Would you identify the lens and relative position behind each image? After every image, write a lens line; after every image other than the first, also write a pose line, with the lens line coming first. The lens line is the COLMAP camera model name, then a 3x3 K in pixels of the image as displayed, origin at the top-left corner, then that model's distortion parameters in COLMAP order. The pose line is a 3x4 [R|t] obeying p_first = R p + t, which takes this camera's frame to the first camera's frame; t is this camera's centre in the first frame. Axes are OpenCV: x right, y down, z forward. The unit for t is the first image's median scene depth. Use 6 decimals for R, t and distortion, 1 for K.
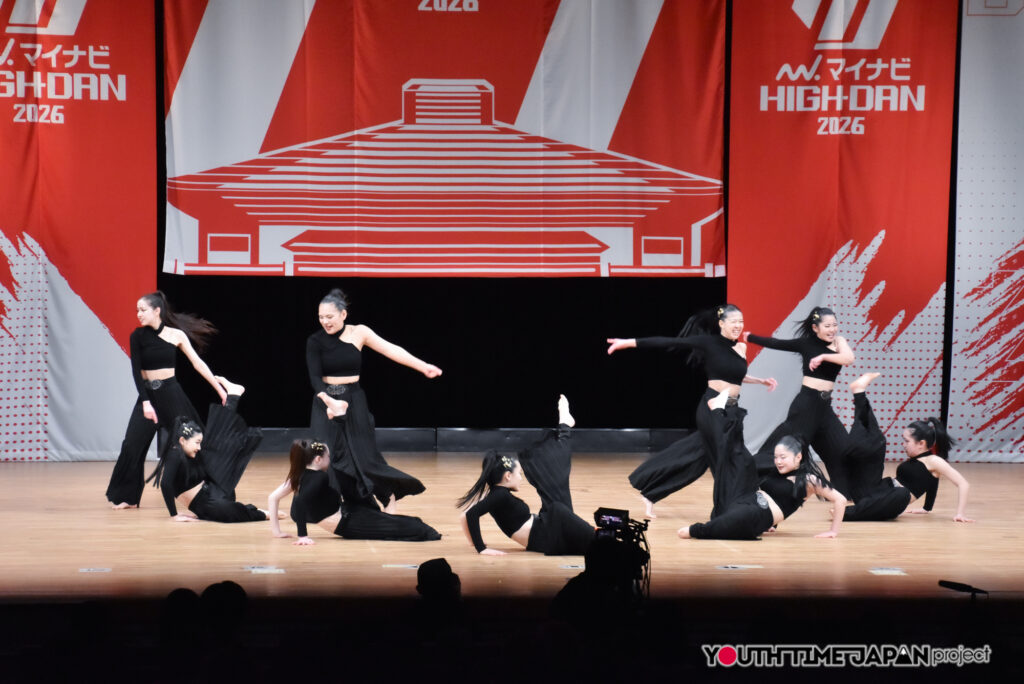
lens RADIAL K [[3221.3, 0, 508.4], [0, 3221.3, 369.9], [0, 0, 1]] dist [1.112219, -1.760506]
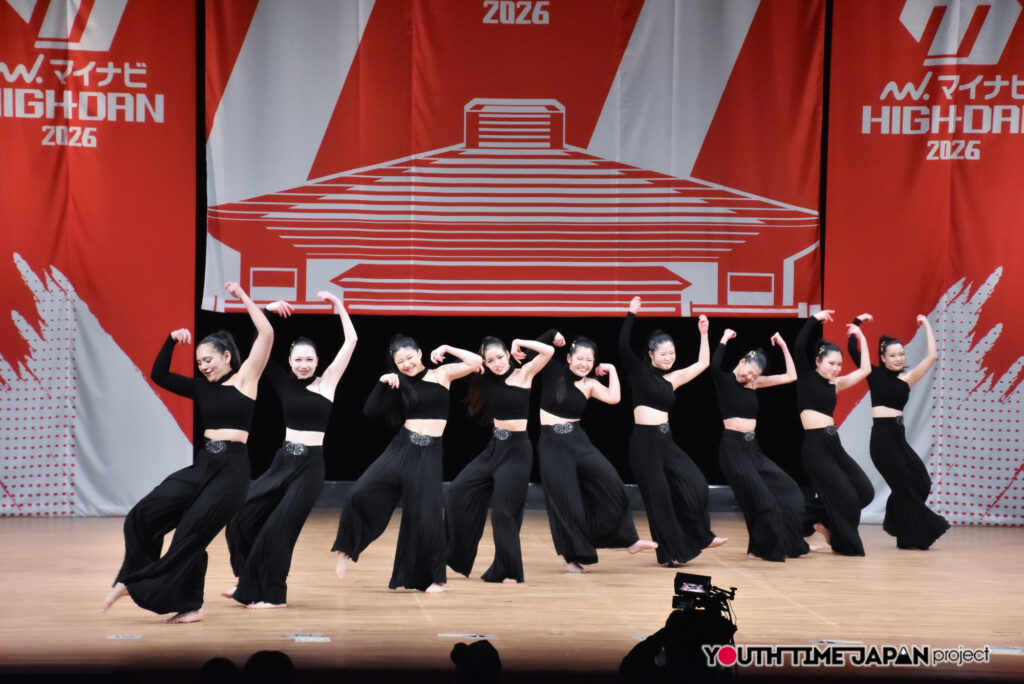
lens RADIAL K [[4183.4, 0, 475.2], [0, 4183.4, 268.6], [0, 0, 1]] dist [0.237220, 11.273132]
pose [[0.999573, 0.006119, -0.028584, 0.004003], [-0.007151, 0.999321, -0.036134, 0.000406], [0.028343, 0.036323, 0.998938, -0.161660]]
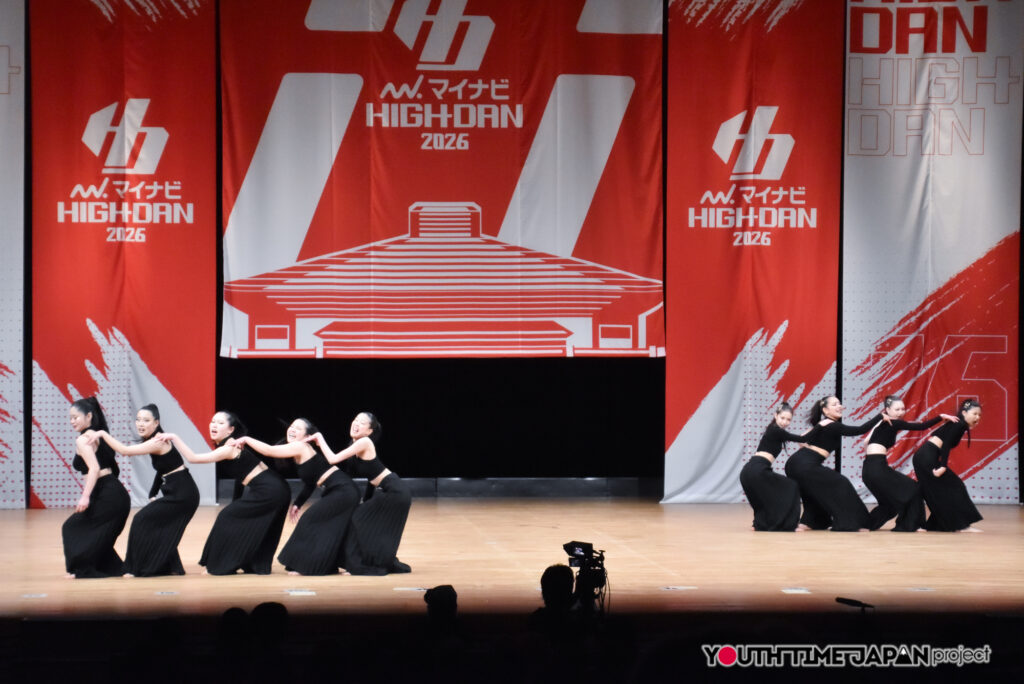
lens RADIAL K [[2485.1, 0, 486.7], [0, 2485.1, 341.4], [0, 0, 1]] dist [0.367602, 5.009977]
pose [[0.999978, -0.006505, -0.001540, -0.001031], [0.006446, 0.999335, -0.035882, -0.000292], [0.001773, 0.035872, 0.999355, 0.030927]]
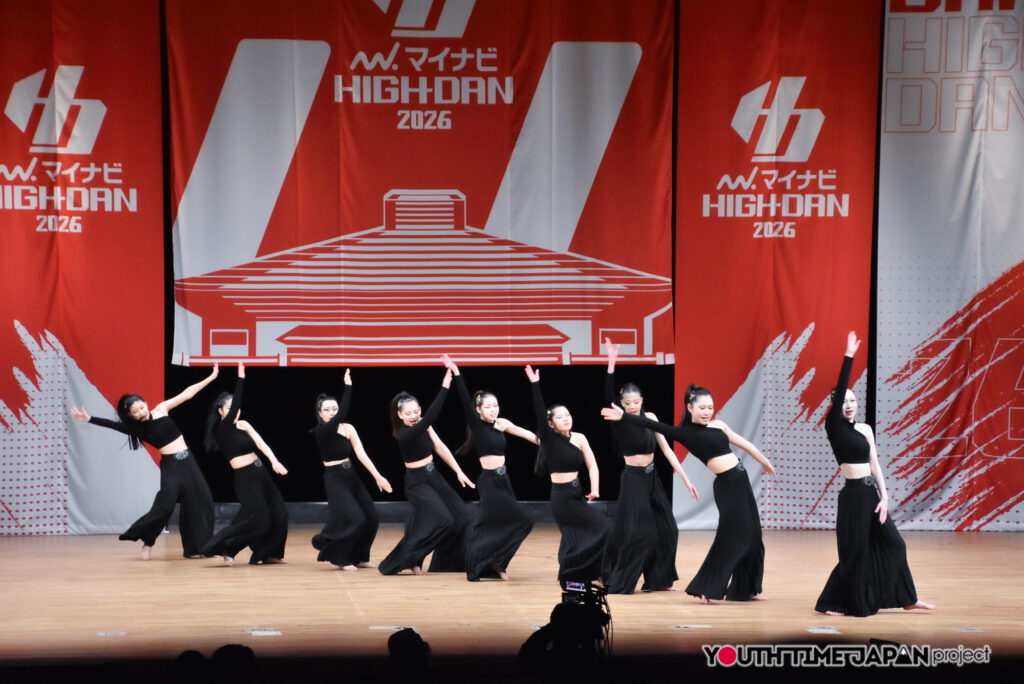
lens RADIAL K [[3288.2, 0, 508.5], [0, 3288.2, 343.6], [0, 0, 1]] dist [0.381731, 0.876935]
pose [[0.999936, -0.006171, 0.009515, -0.000694], [0.006478, 0.999450, -0.032521, 0.000508], [-0.009309, 0.032580, 0.999426, -0.124969]]
